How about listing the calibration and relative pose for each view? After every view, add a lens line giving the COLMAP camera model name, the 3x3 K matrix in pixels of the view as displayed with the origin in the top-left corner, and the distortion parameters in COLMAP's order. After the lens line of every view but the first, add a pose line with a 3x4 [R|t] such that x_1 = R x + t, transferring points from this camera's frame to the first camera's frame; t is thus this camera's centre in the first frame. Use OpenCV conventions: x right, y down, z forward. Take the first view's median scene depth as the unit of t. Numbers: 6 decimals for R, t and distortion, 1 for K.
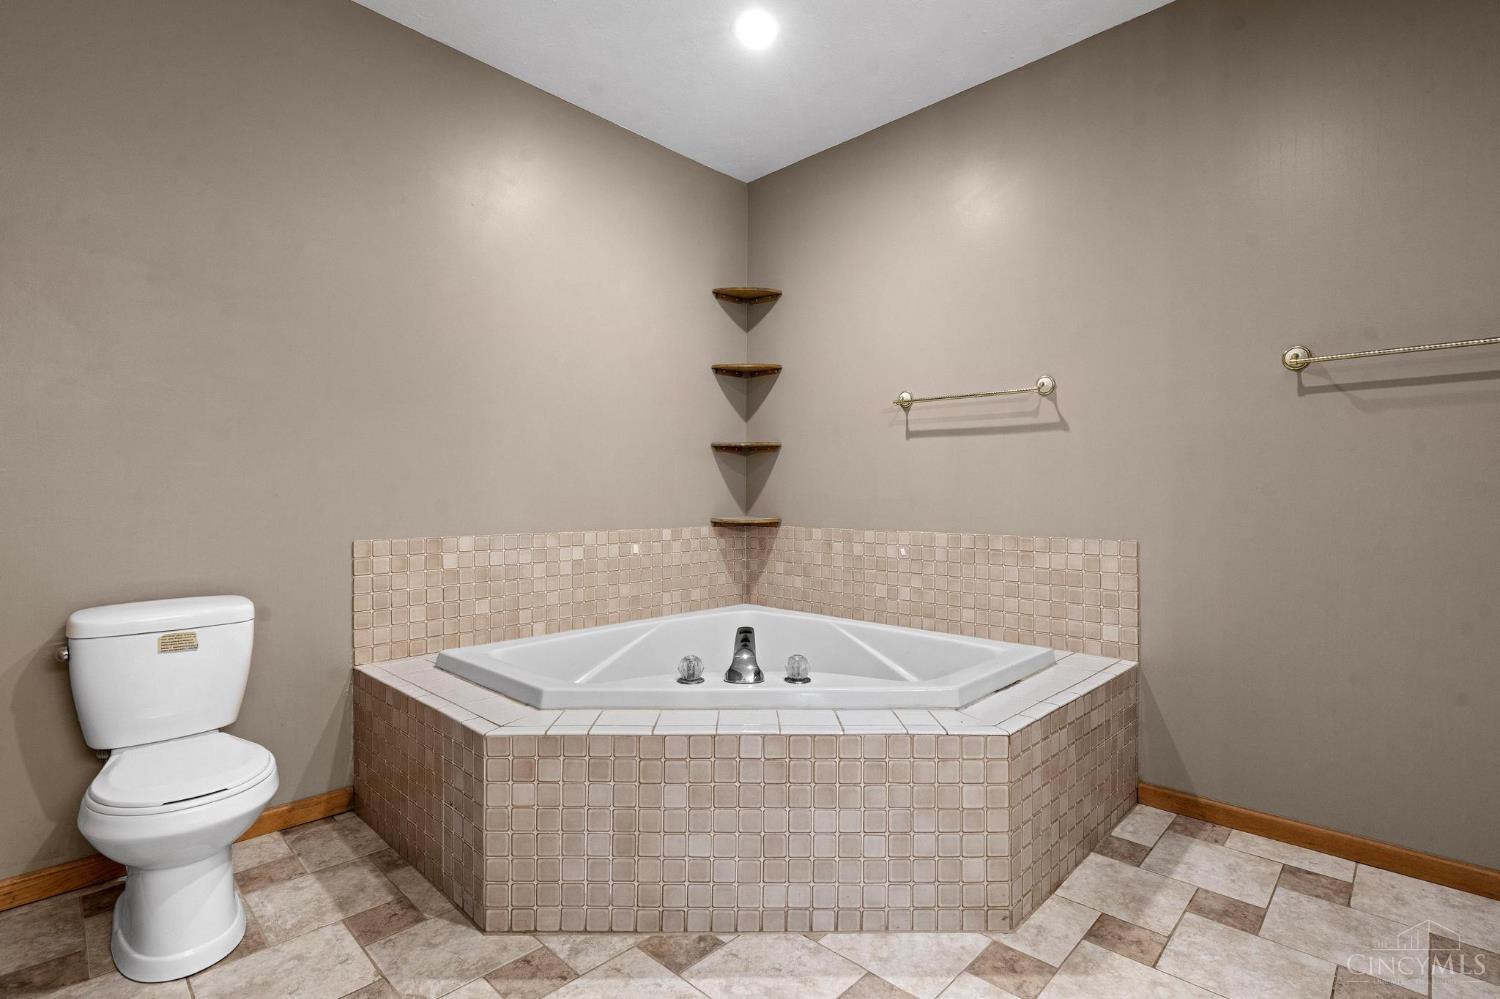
lens RADIAL K [[713.3, 0, 753.9], [0, 713.3, 495.3], [0, 0, 1]] dist [-0.000698, 0.000558]
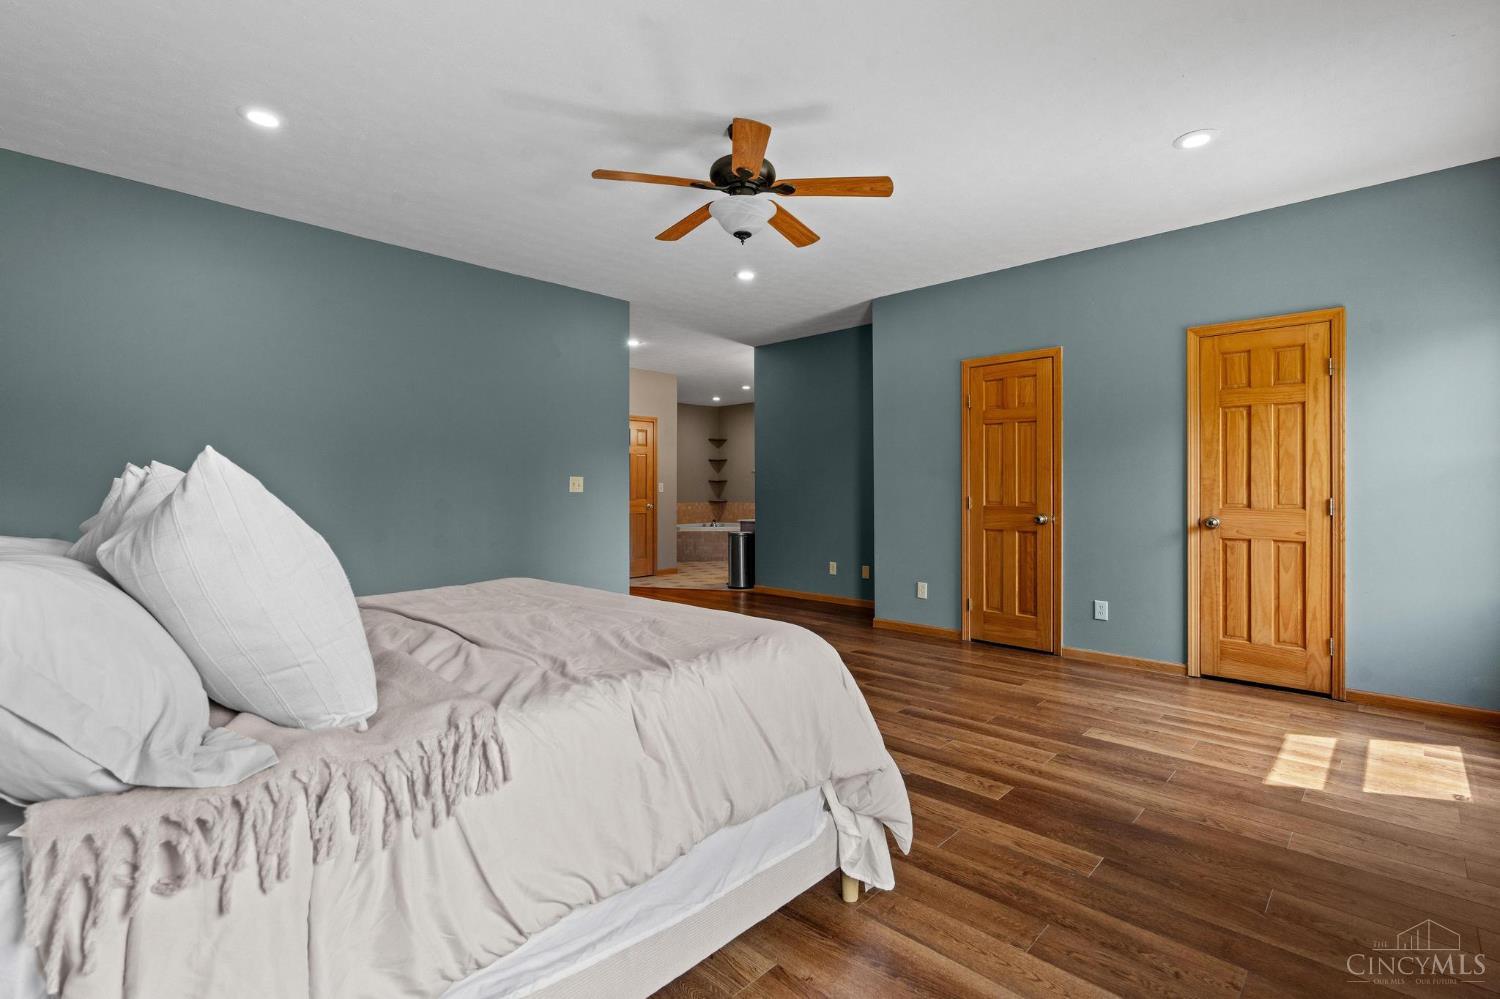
lens RADIAL K [[684.6, 0, 753.1], [0, 684.6, 495.8], [0, 0, 1]] dist [-0.004118, 0.000698]
pose [[0.999983, -0.004096, -0.004051, 0.186971], [0.004144, 0.999920, 0.011916, -0.033039], [0.004002, -0.011933, 0.999921, -2.558762]]
